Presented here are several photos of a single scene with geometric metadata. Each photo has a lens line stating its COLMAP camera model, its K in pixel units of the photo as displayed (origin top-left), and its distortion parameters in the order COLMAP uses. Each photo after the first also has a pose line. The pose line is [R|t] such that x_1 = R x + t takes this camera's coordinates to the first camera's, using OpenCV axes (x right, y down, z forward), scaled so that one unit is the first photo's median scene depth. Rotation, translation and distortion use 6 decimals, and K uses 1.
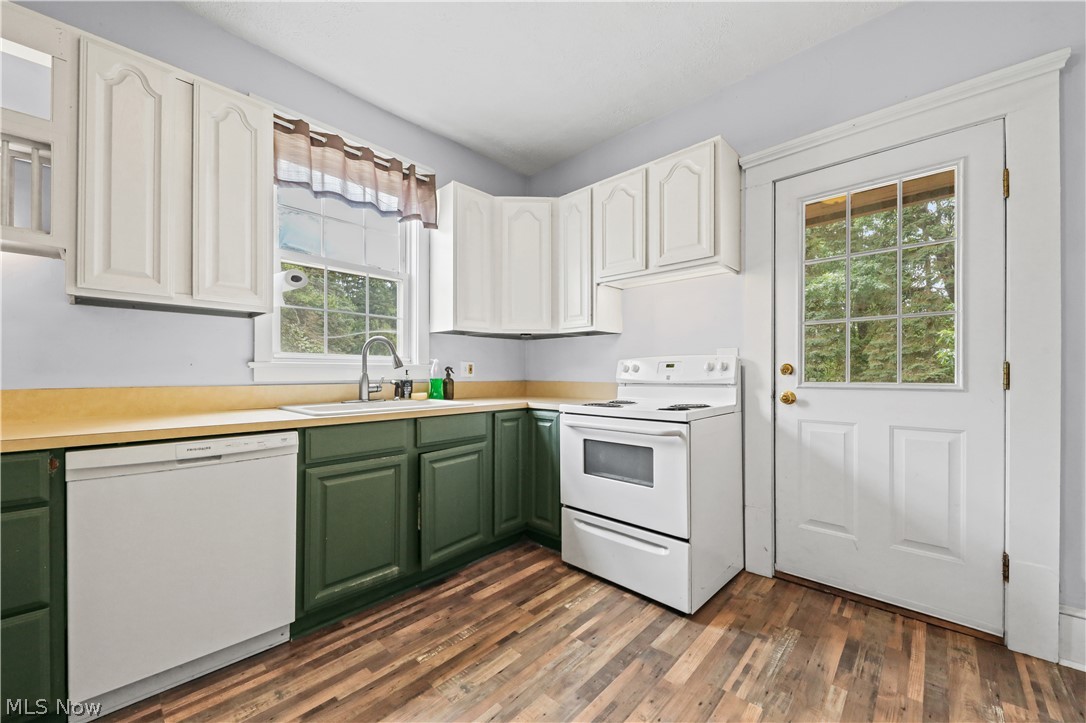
lens RADIAL K [[423.2, 0, 537.3], [0, 423.2, 371.5], [0, 0, 1]] dist [0.006476, -0.003115]
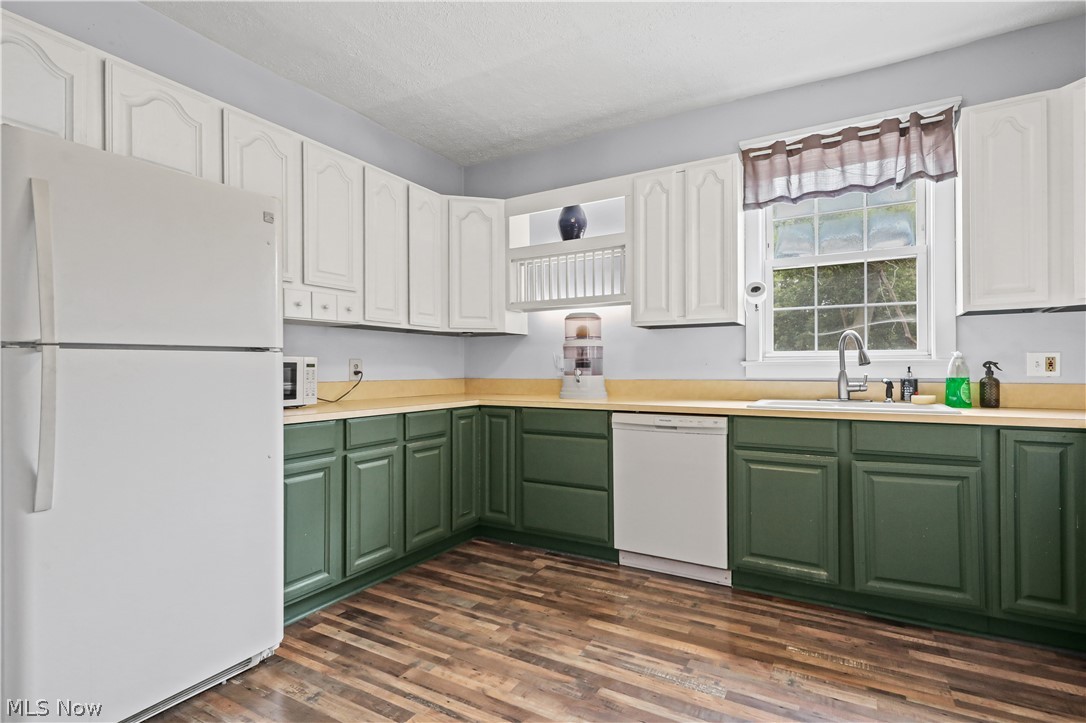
lens RADIAL K [[526.0, 0, 534.4], [0, 526.0, 364.0], [0, 0, 1]] dist [0.025309, 0.001878]
pose [[0.215788, -0.010325, -0.976386, 0.661818], [0.006973, 0.999935, -0.009033, -0.005517], [0.976415, -0.004860, 0.215846, 0.088505]]
